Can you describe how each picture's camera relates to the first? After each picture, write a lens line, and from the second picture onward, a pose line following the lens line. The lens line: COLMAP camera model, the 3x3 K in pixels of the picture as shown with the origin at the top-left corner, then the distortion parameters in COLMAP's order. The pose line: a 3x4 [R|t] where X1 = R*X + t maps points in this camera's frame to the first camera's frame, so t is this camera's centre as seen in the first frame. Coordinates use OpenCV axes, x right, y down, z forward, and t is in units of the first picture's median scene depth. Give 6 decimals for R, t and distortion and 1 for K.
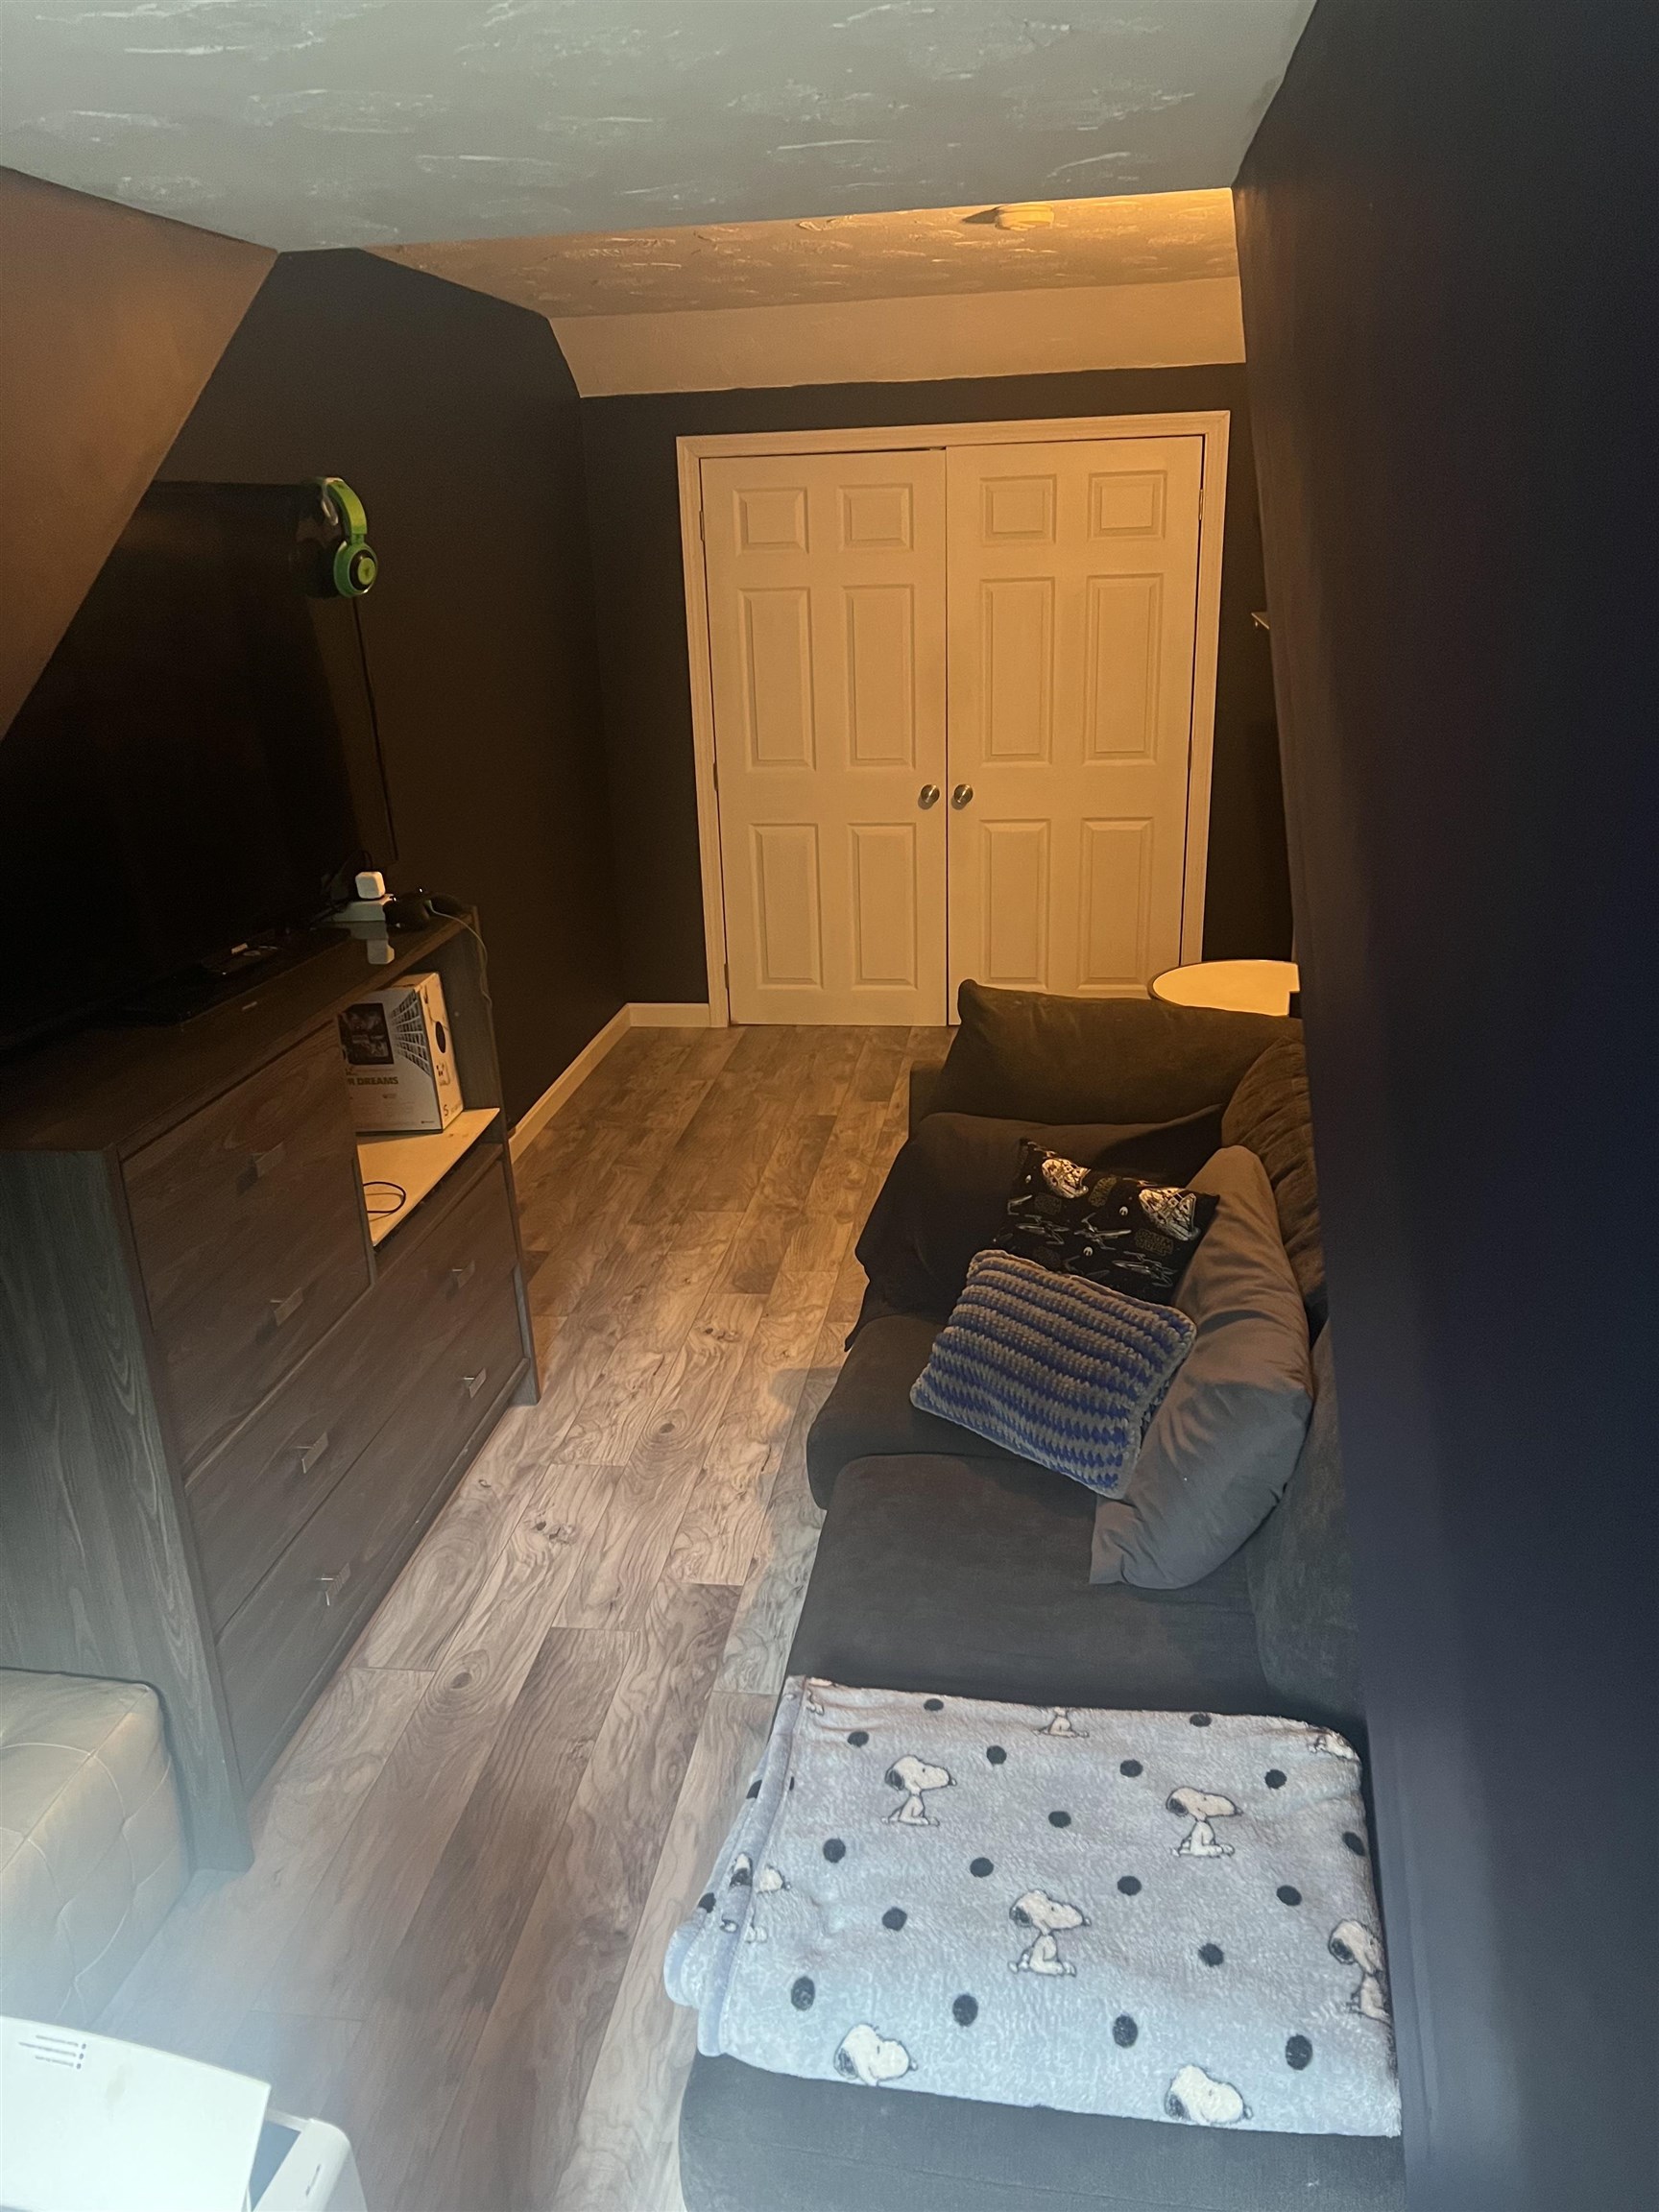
lens RADIAL K [[1666.3, 0, 829.5], [0, 1666.3, 1106.0], [0, 0, 1]] dist [0.007385, 0.000217]
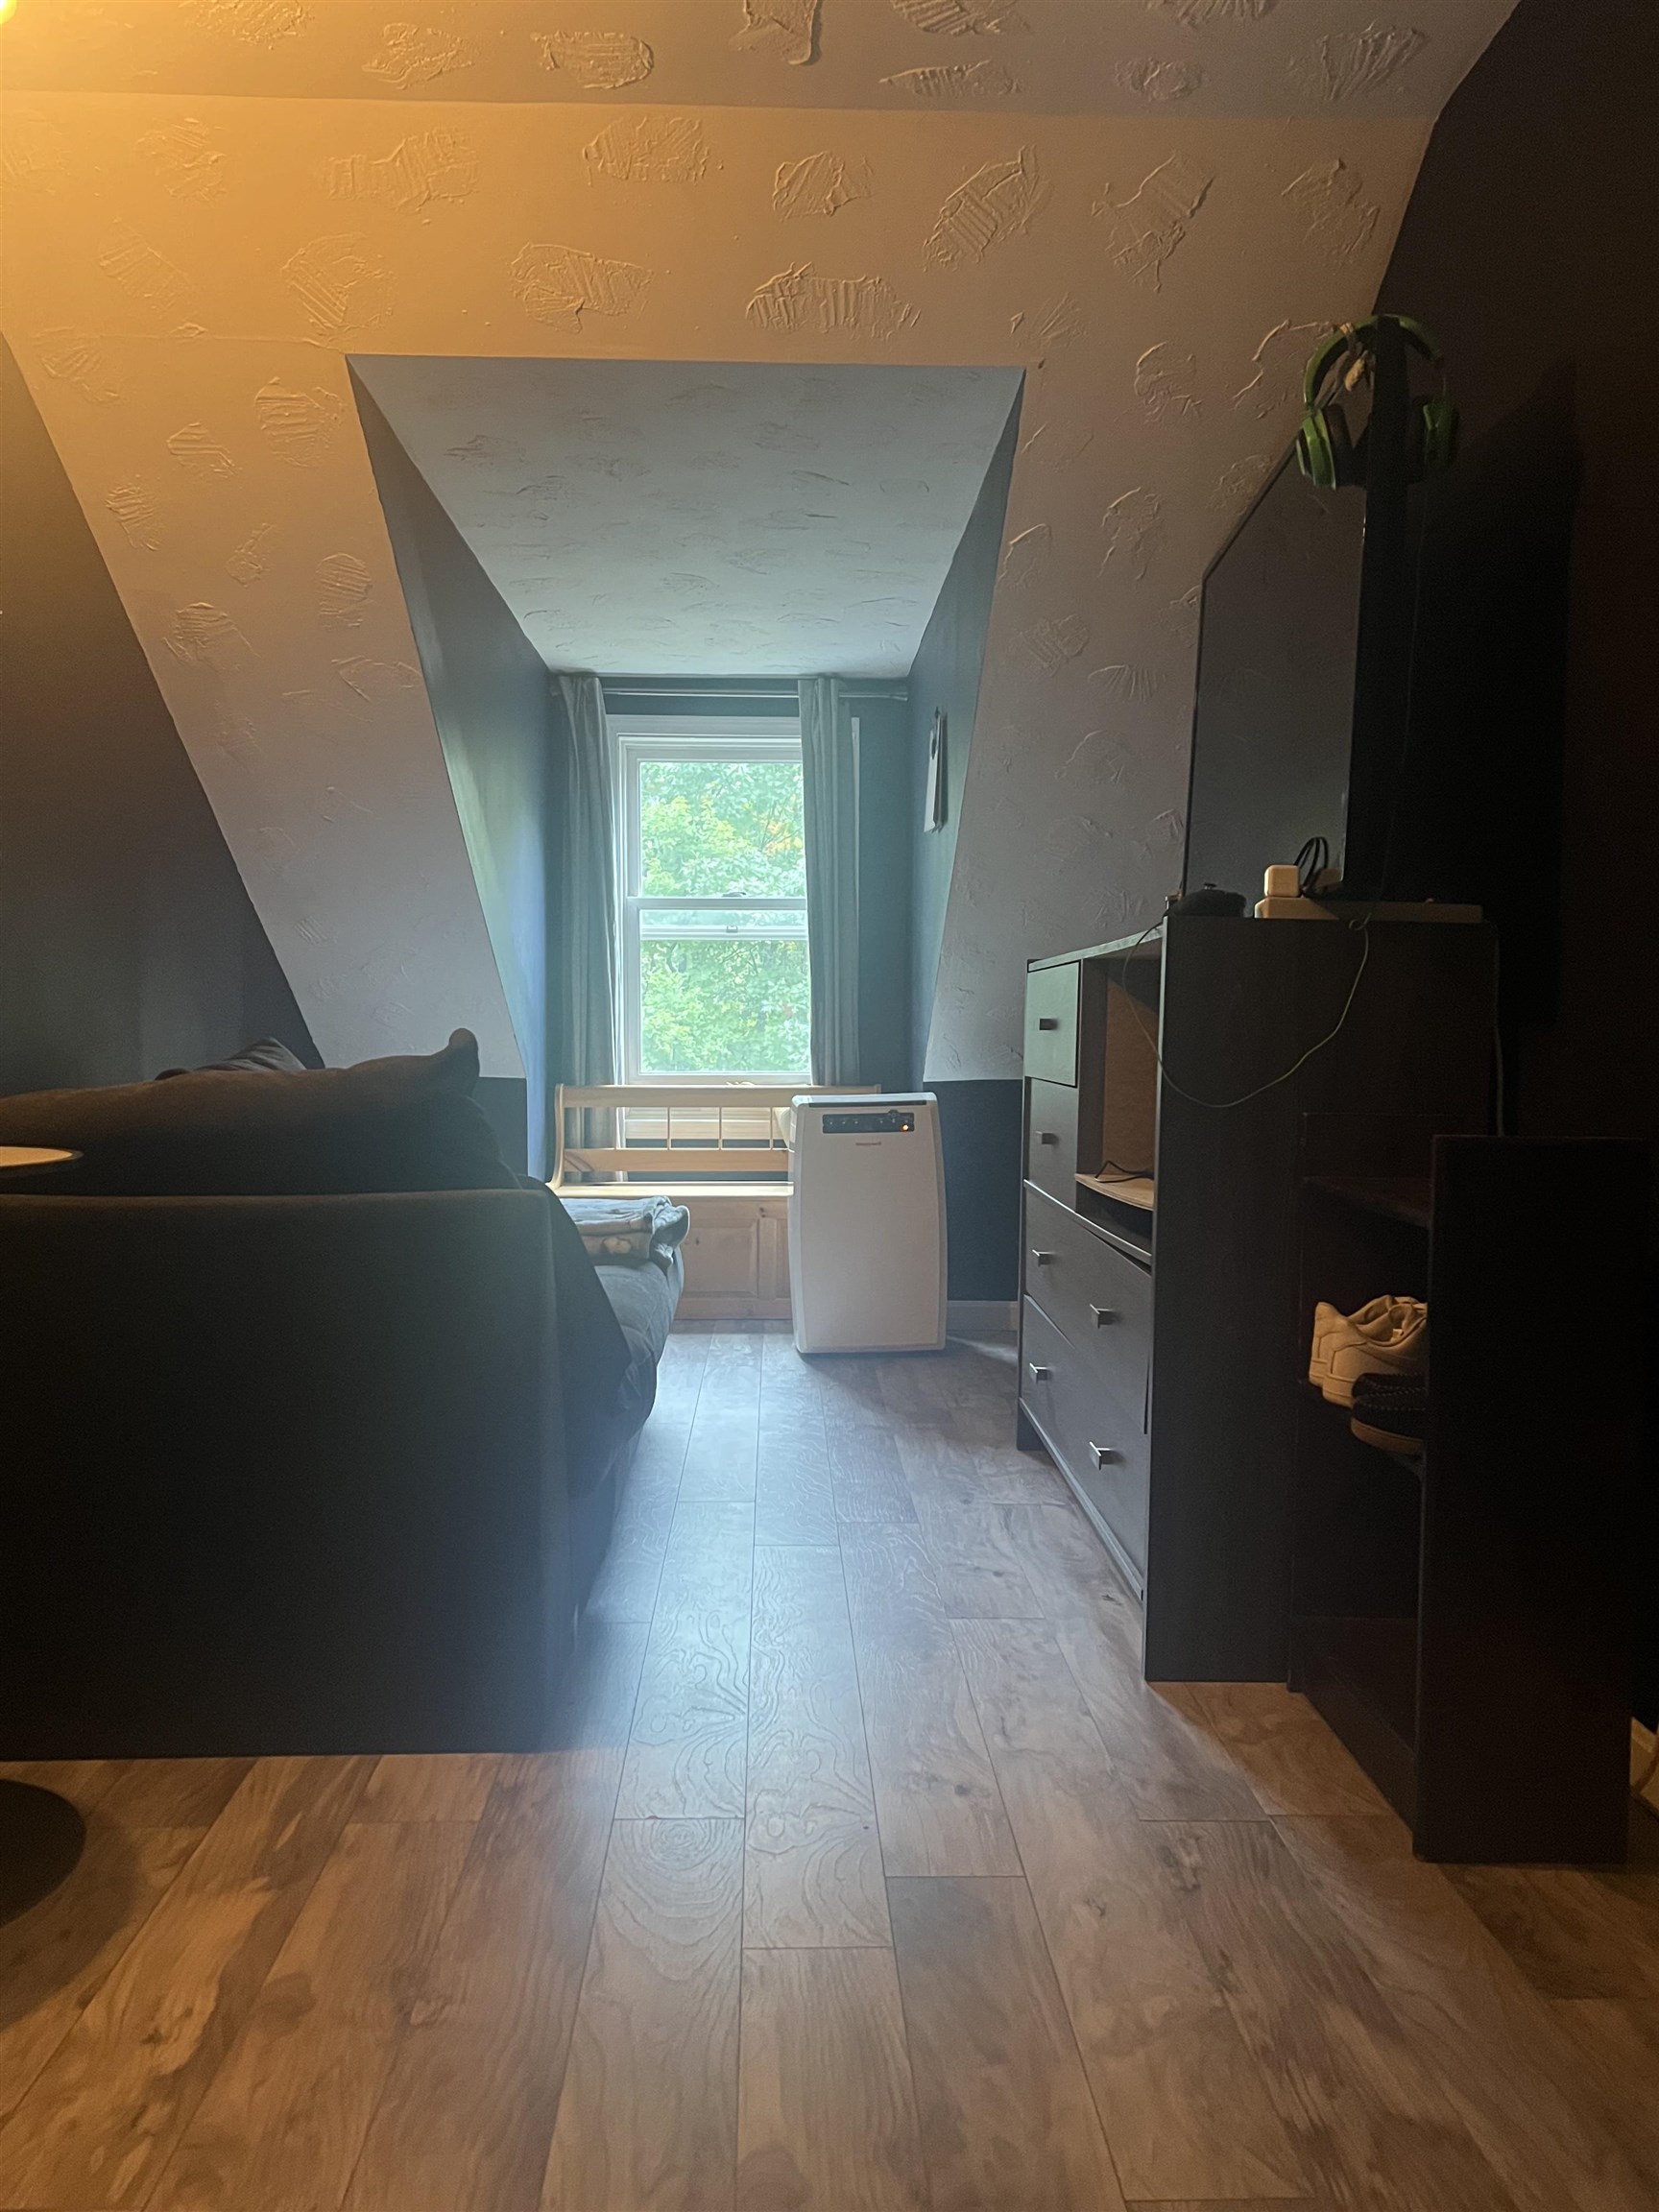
lens RADIAL K [[1666.3, 0, 829.5], [0, 1666.3, 1106.0], [0, 0, 1]] dist [0.007385, 0.000217]
pose [[-0.983625, 0.036976, -0.176396, 0.050557], [-0.034423, 0.922167, 0.385257, -0.245374], [0.176912, 0.385021, -0.905793, 1.277949]]
